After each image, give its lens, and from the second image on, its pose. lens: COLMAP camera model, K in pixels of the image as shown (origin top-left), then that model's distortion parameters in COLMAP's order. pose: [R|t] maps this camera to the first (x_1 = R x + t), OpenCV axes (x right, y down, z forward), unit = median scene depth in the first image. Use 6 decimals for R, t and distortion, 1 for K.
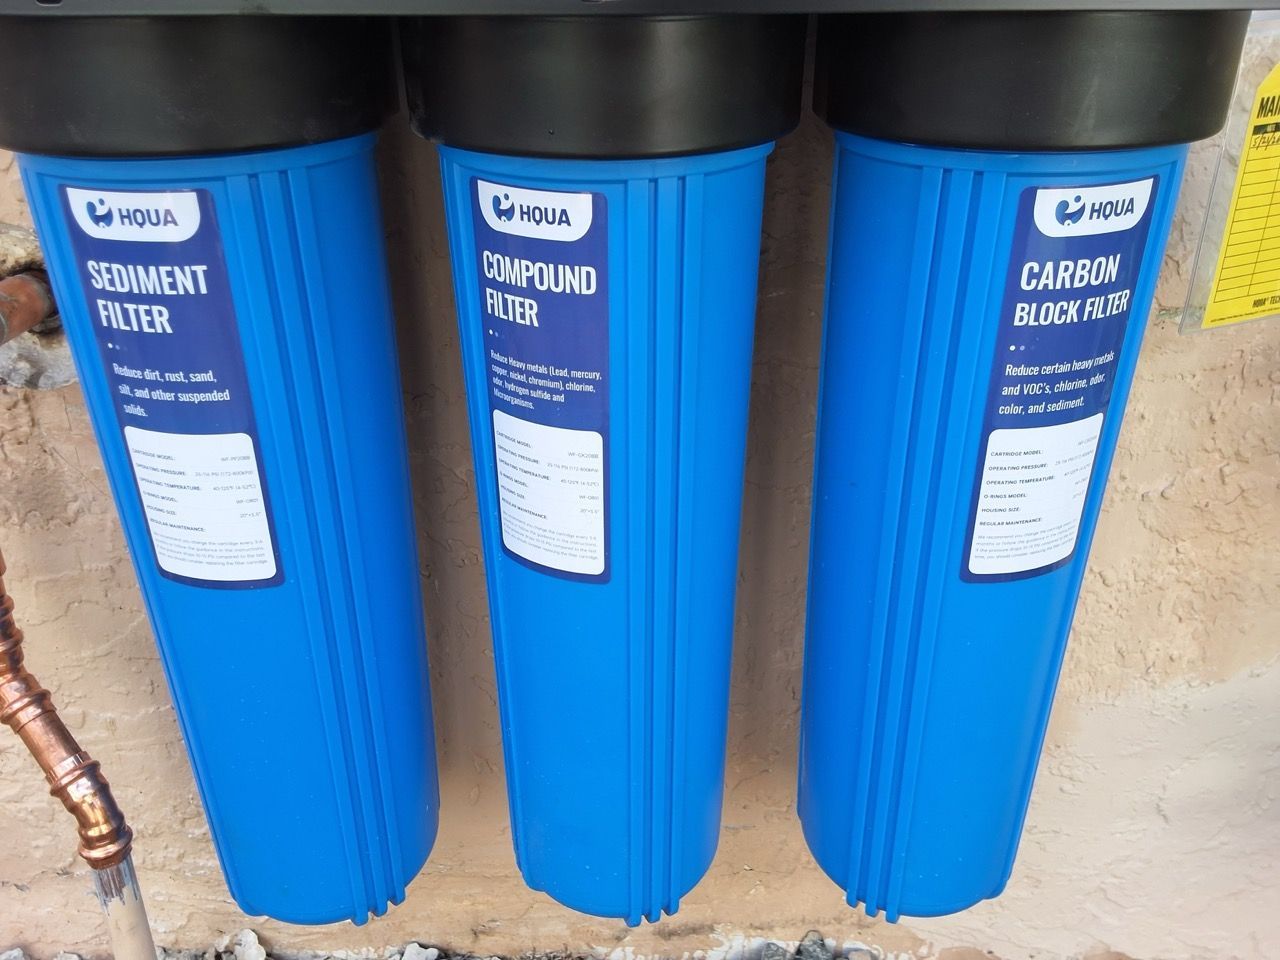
lens RADIAL K [[1044.8, 0, 634.0], [0, 1044.8, 480.3], [0, 0, 1]] dist [0.143603, -0.226290]
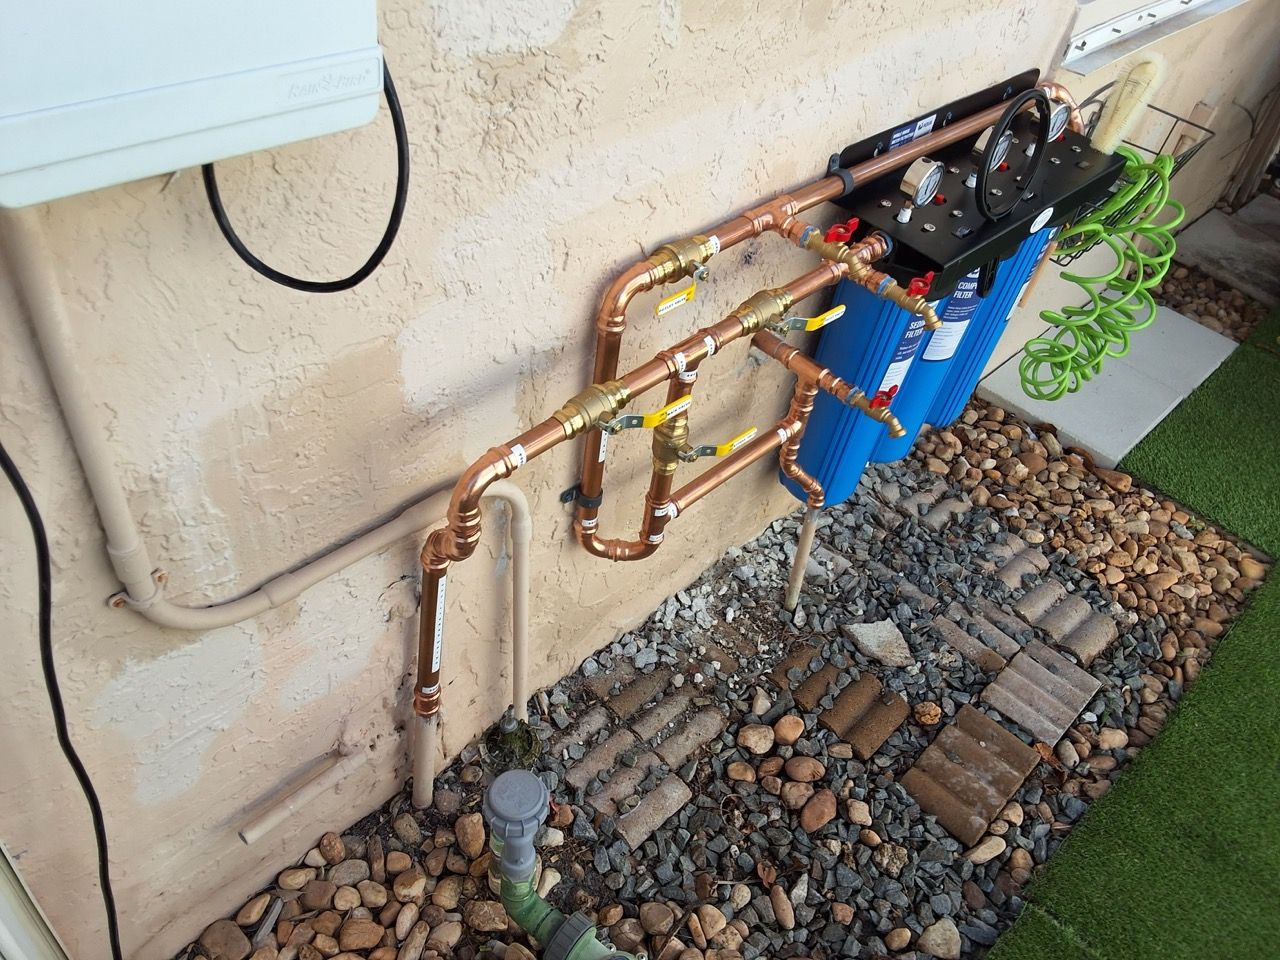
lens RADIAL K [[1002.9, 0, 635.6], [0, 1002.9, 477.2], [0, 0, 1]] dist [0.123108, -0.174194]
pose [[0.711723, -0.415697, 0.566256, -2.930268], [0.204460, 0.893793, 0.399163, -1.139381], [-0.672046, -0.168317, 0.721126, -0.806195]]
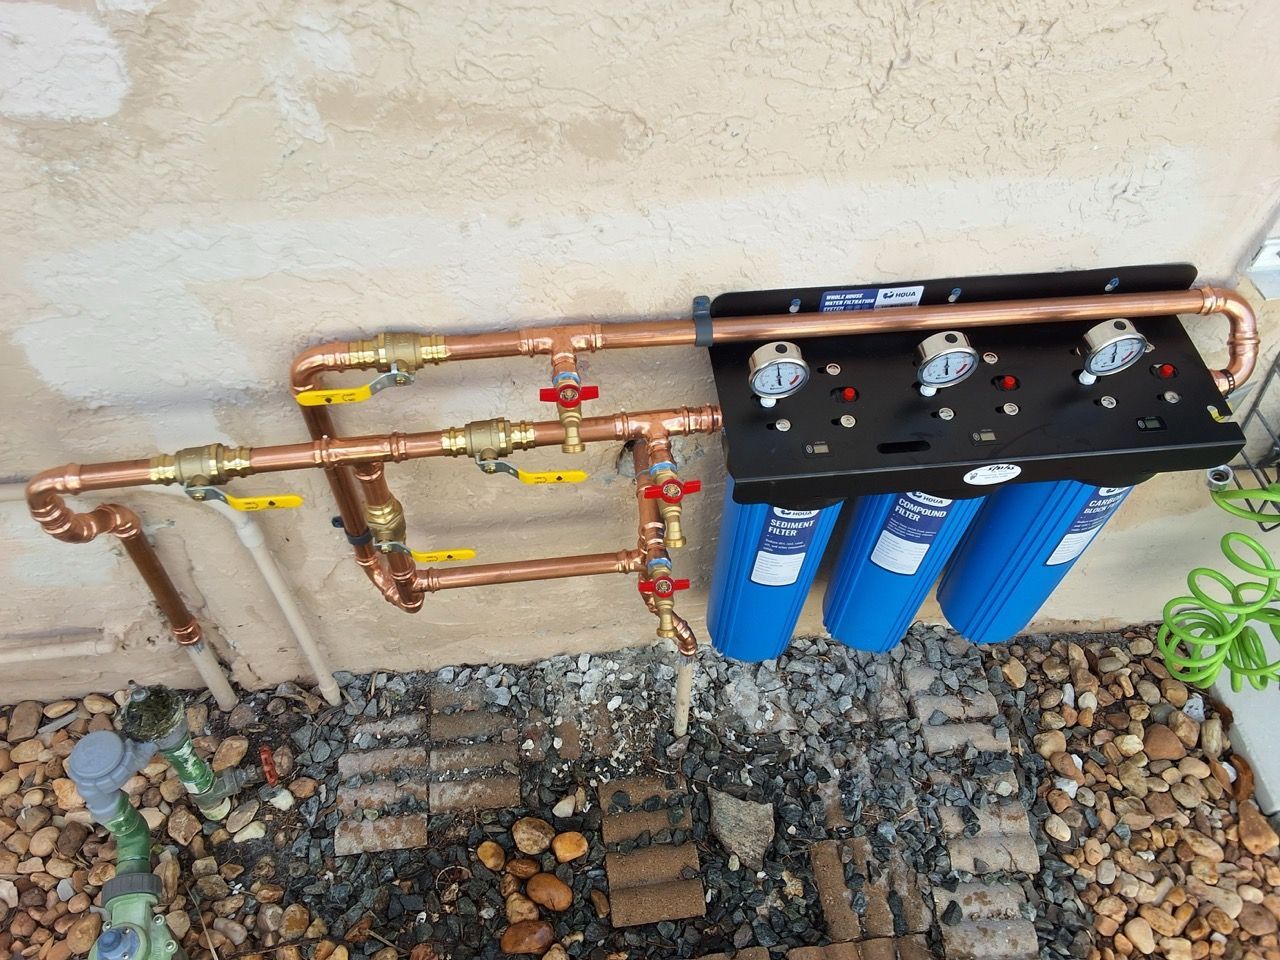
lens RADIAL K [[1010.7, 0, 637.0], [0, 1010.7, 476.3], [0, 0, 1]] dist [0.134854, -0.199105]
pose [[0.994674, -0.059841, 0.083915, -0.972221], [0.016423, 0.895806, 0.444142, -1.353920], [-0.101749, -0.440399, 0.892018, -1.192294]]
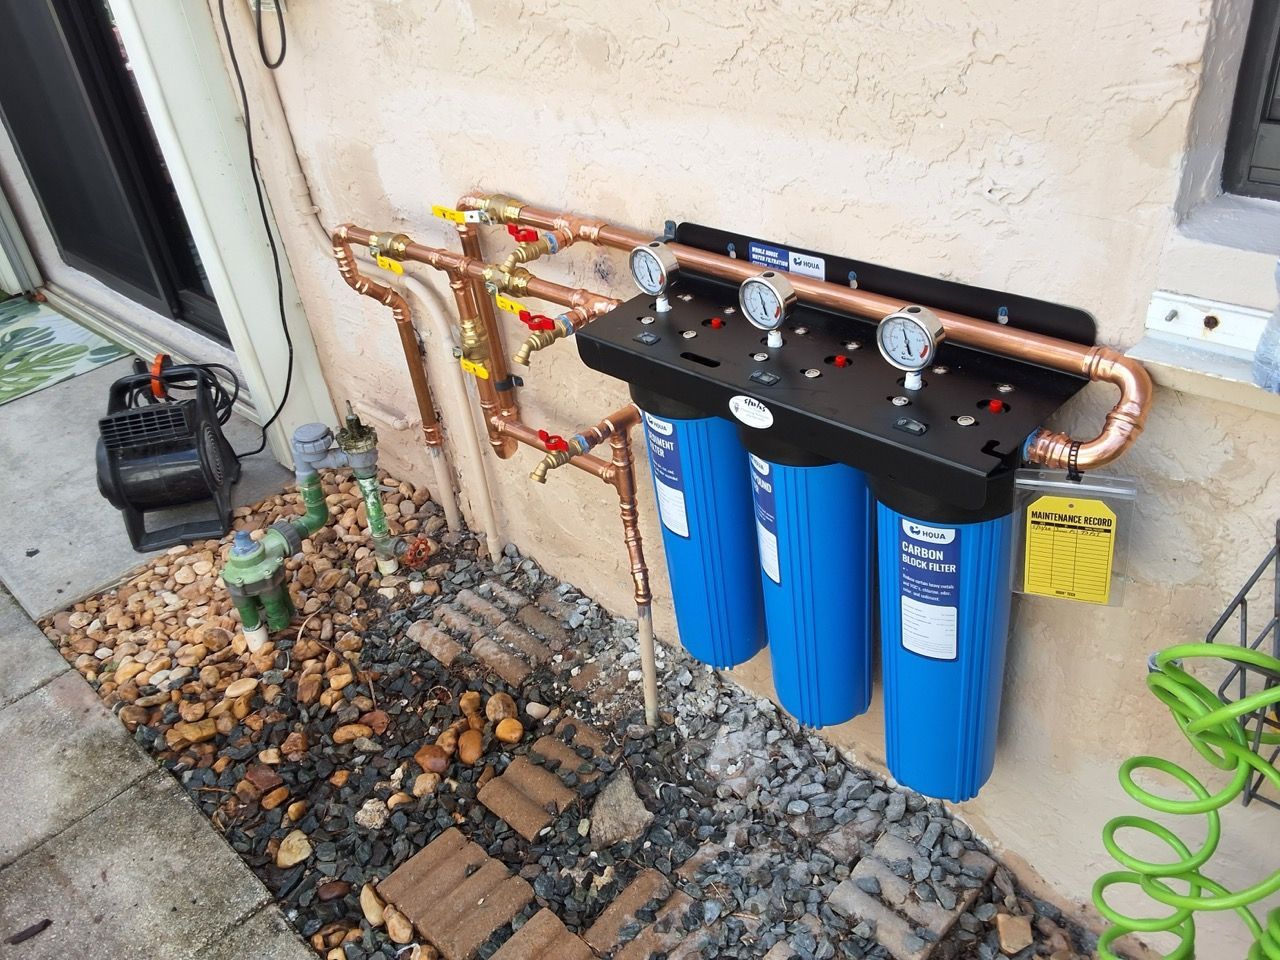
lens RADIAL K [[1015.3, 0, 634.7], [0, 1015.3, 476.2], [0, 0, 1]] dist [0.140842, -0.201444]
pose [[0.694504, 0.334632, -0.636935, 1.275813], [-0.224455, 0.941848, 0.250085, -0.730958], [0.683582, -0.030722, 0.729227, -1.102451]]
